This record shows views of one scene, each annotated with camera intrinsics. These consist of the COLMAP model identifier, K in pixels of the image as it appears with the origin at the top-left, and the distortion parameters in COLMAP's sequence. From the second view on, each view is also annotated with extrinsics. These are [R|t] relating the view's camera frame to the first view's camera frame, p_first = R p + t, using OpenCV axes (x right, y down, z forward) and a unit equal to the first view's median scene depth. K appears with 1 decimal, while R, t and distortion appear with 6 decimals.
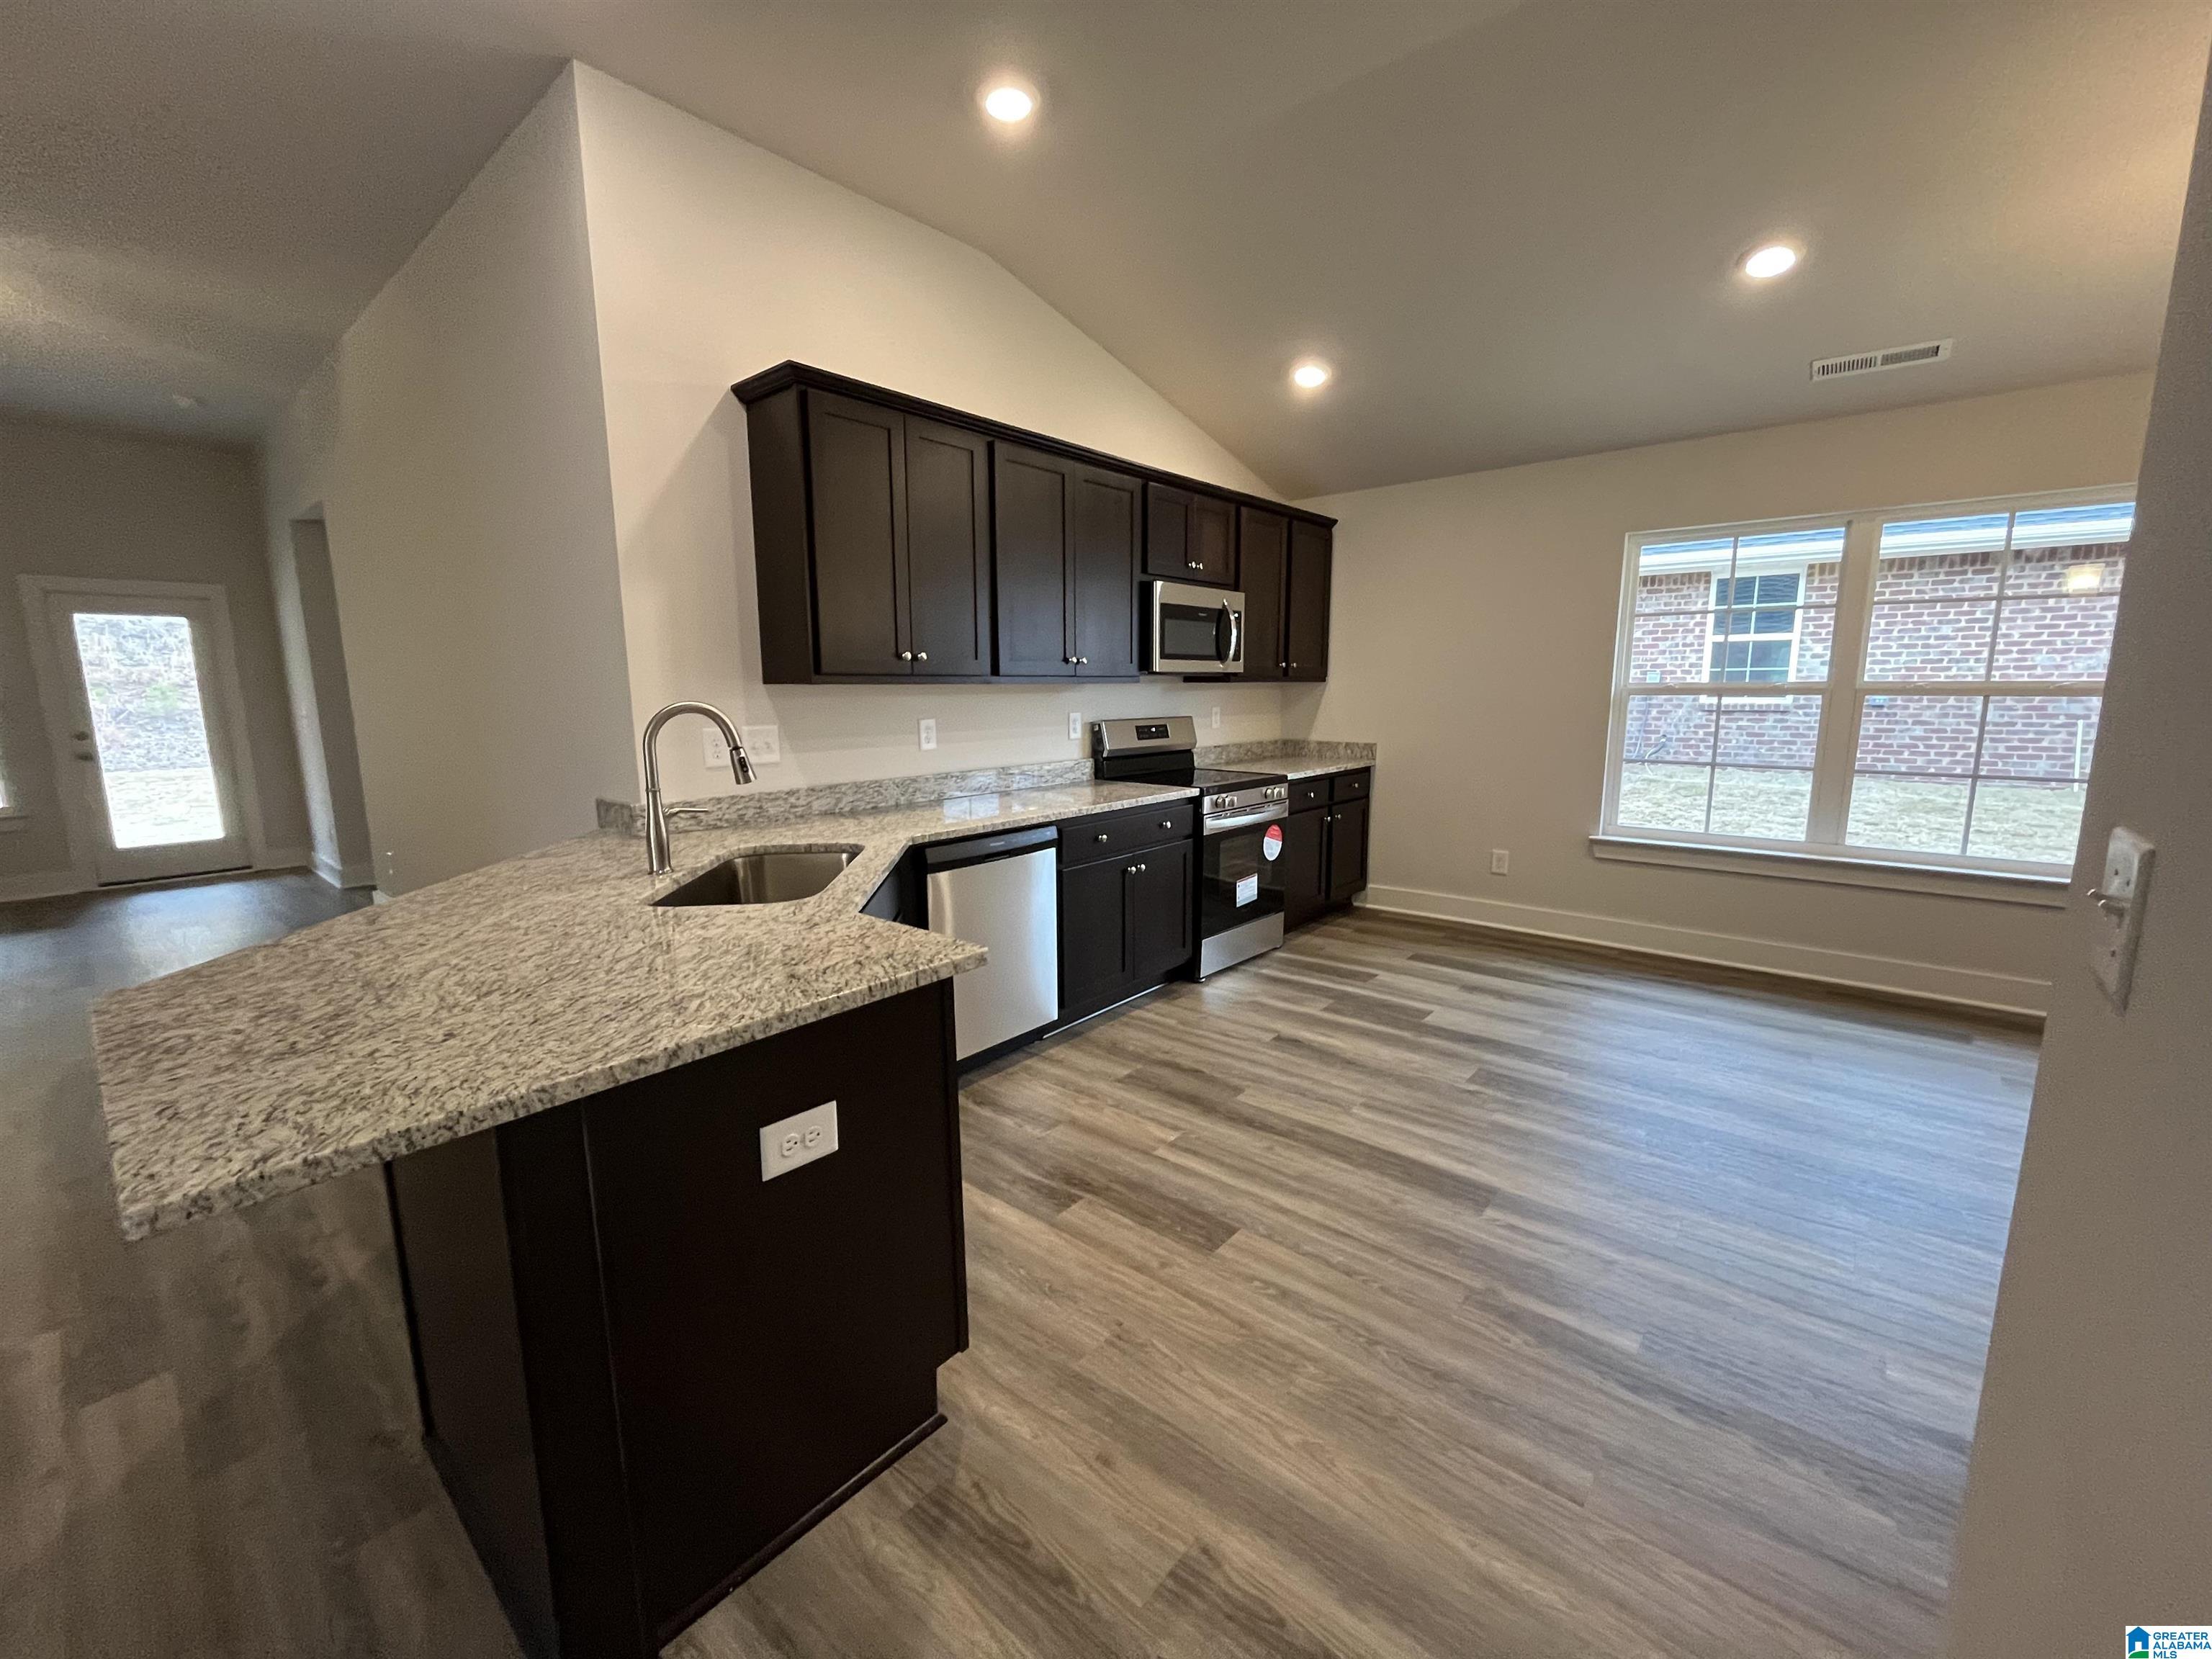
lens RADIAL K [[898.2, 0, 1106.0], [0, 898.2, 829.5], [0, 0, 1]] dist [-0.004141, -0.000223]
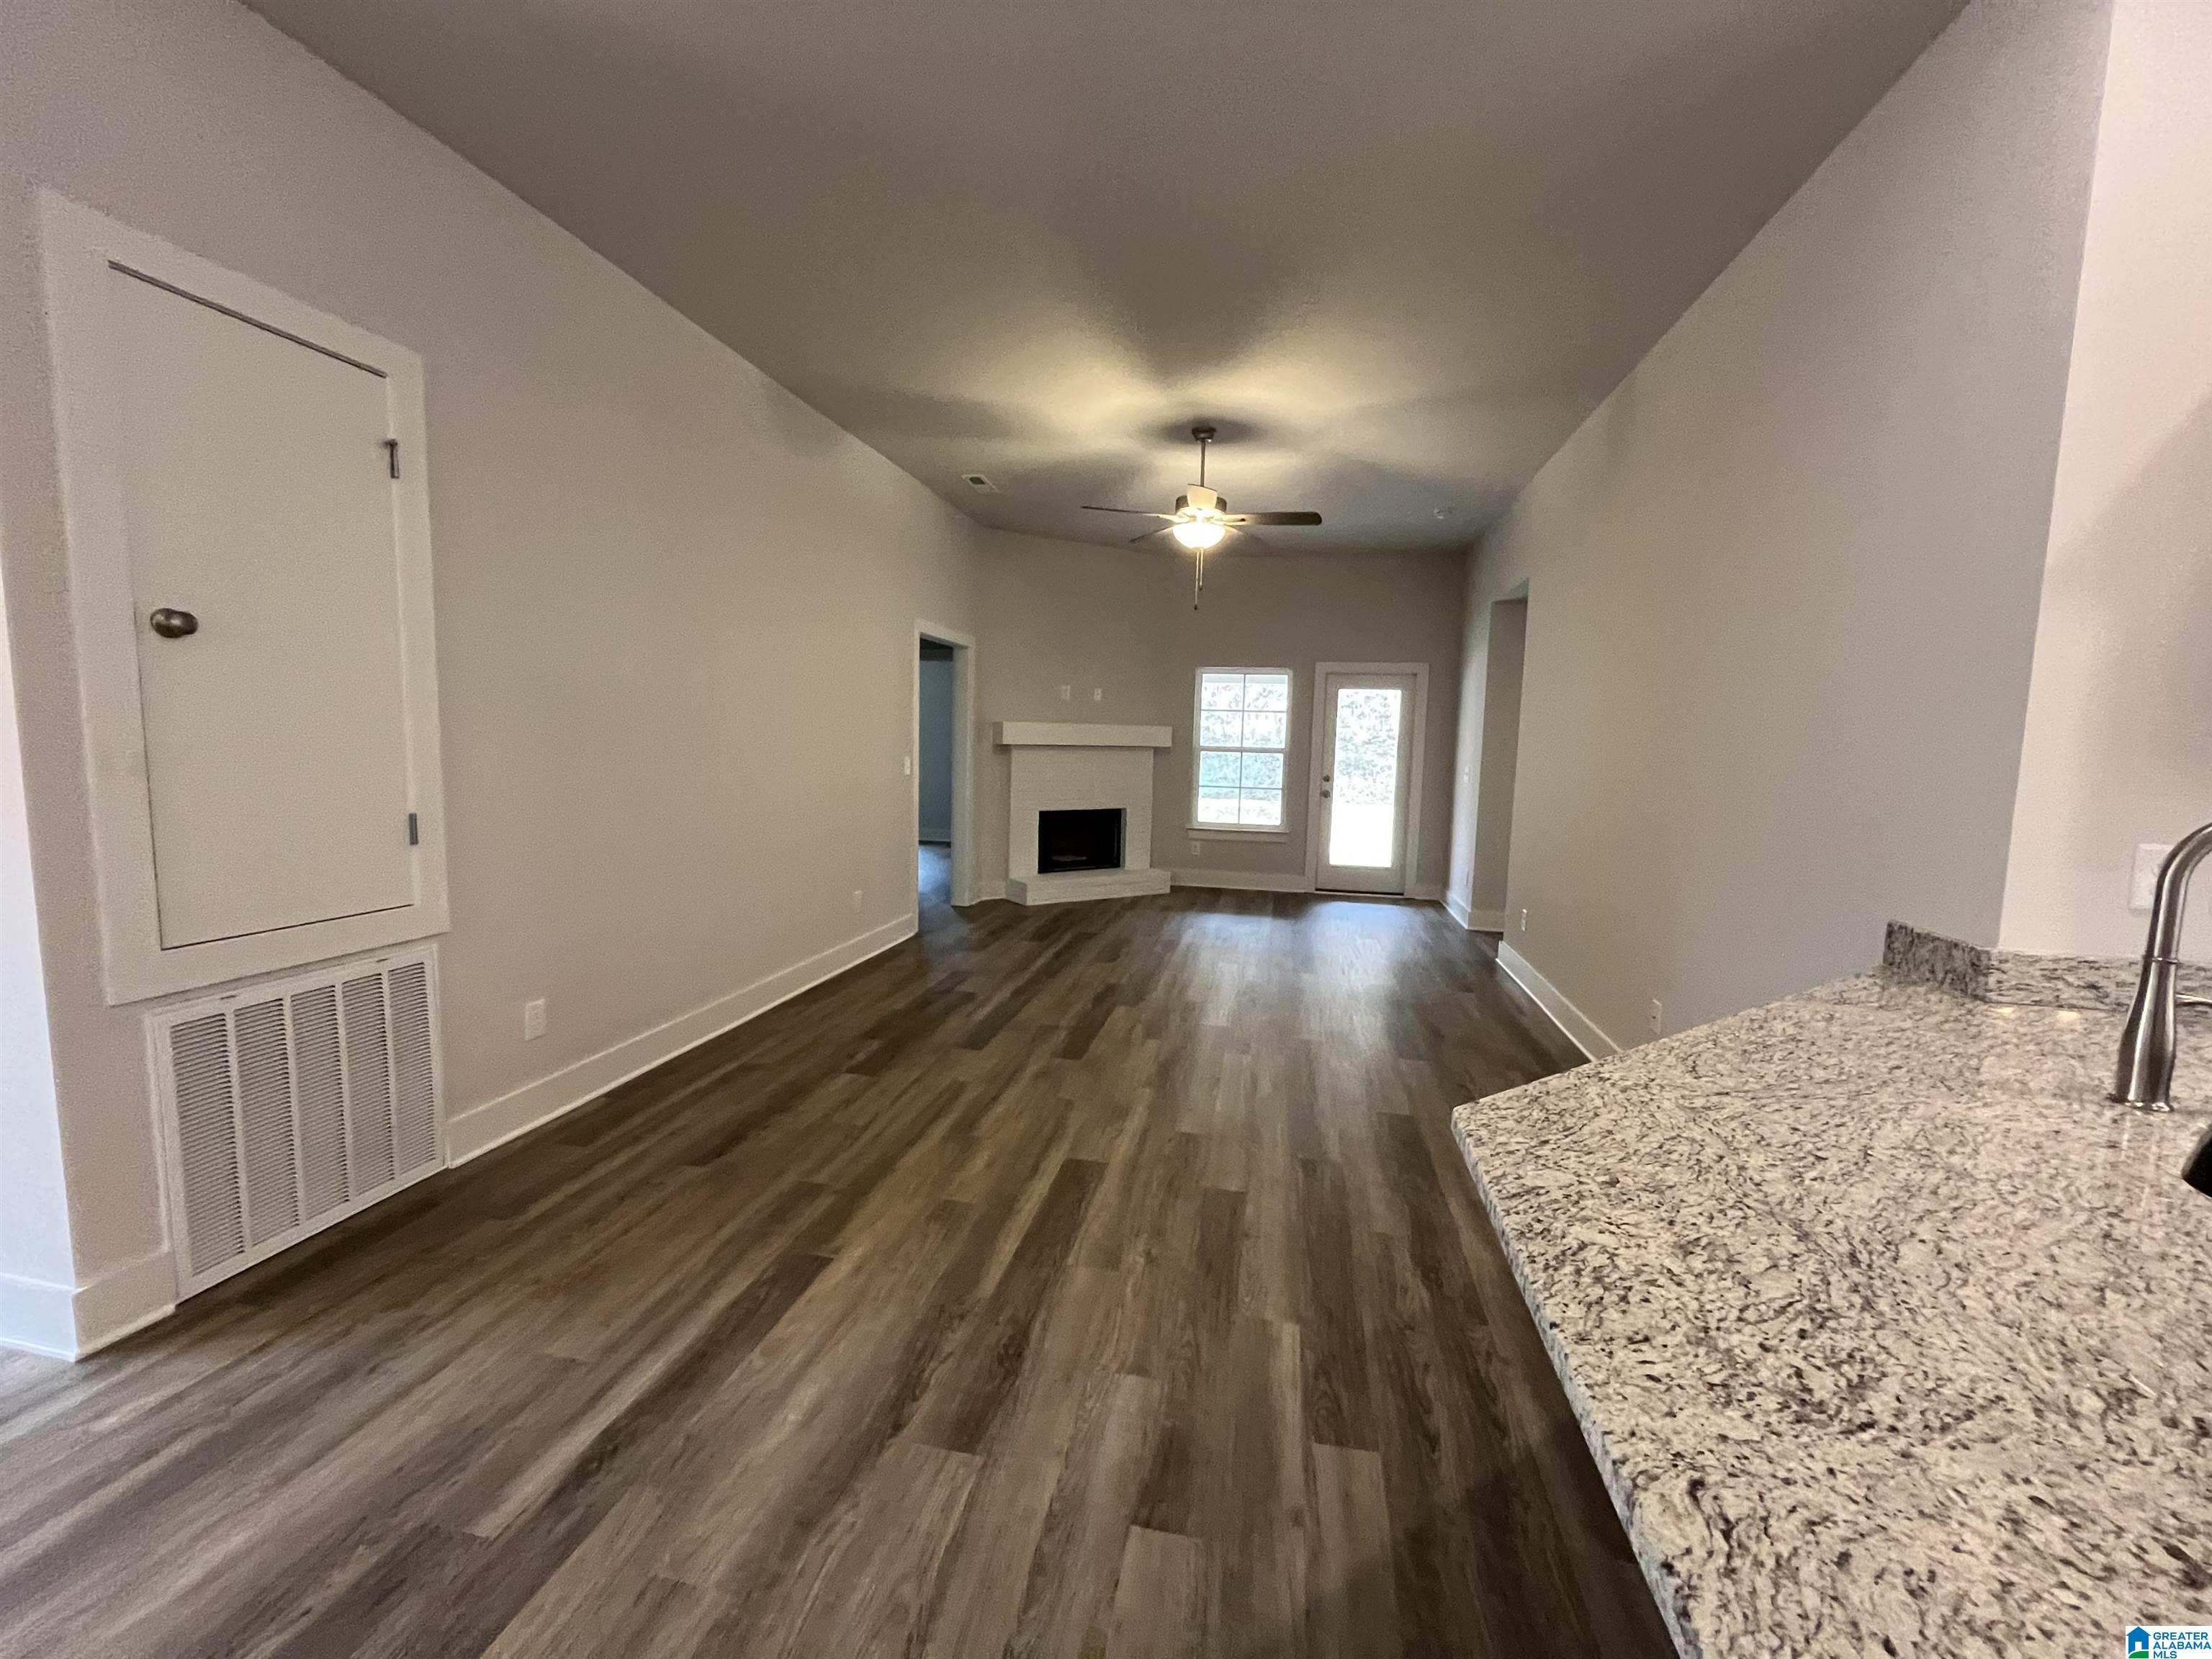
lens RADIAL K [[898.2, 0, 1106.0], [0, 898.2, 829.5], [0, 0, 1]] dist [-0.004141, -0.000223]
pose [[0.485571, 0.109908, -0.867261, -0.334028], [-0.172798, 0.984559, 0.028025, -0.025726], [0.856949, 0.136253, 0.497064, 0.136240]]
